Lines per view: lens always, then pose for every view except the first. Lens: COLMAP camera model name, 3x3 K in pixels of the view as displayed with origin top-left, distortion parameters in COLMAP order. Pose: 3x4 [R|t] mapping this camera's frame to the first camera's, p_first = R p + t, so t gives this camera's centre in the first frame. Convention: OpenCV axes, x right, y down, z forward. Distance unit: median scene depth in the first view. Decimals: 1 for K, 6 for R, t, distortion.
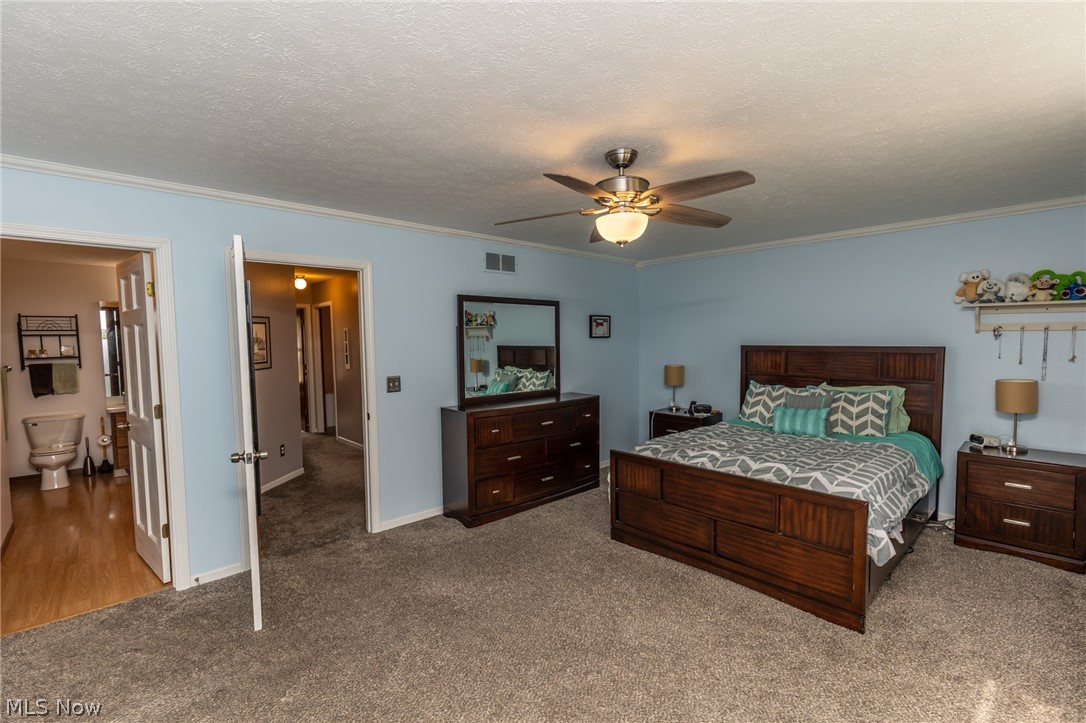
lens RADIAL K [[484.9, 0, 549.1], [0, 484.9, 360.4], [0, 0, 1]] dist [0.006551, -0.001846]
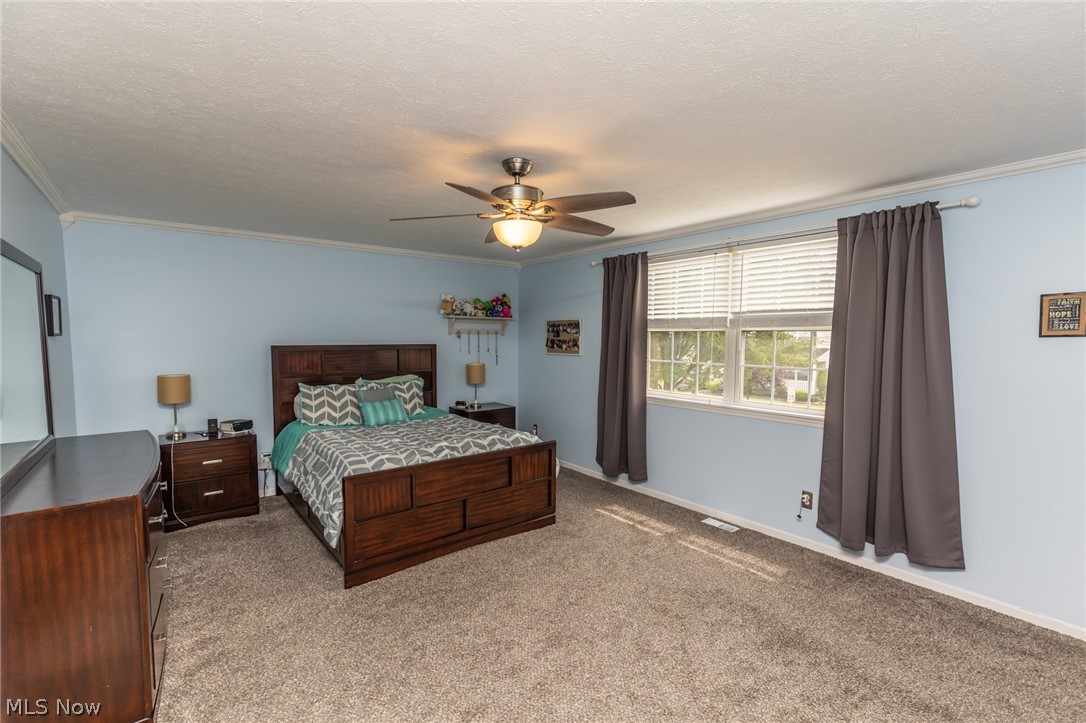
lens RADIAL K [[484.9, 0, 551.6], [0, 484.9, 360.7], [0, 0, 1]] dist [0.006551, -0.001846]
pose [[0.082347, -0.044212, 0.995623, -0.603781], [0.044191, 0.998195, 0.040671, -0.023428], [-0.995624, 0.040648, 0.084152, 0.562707]]
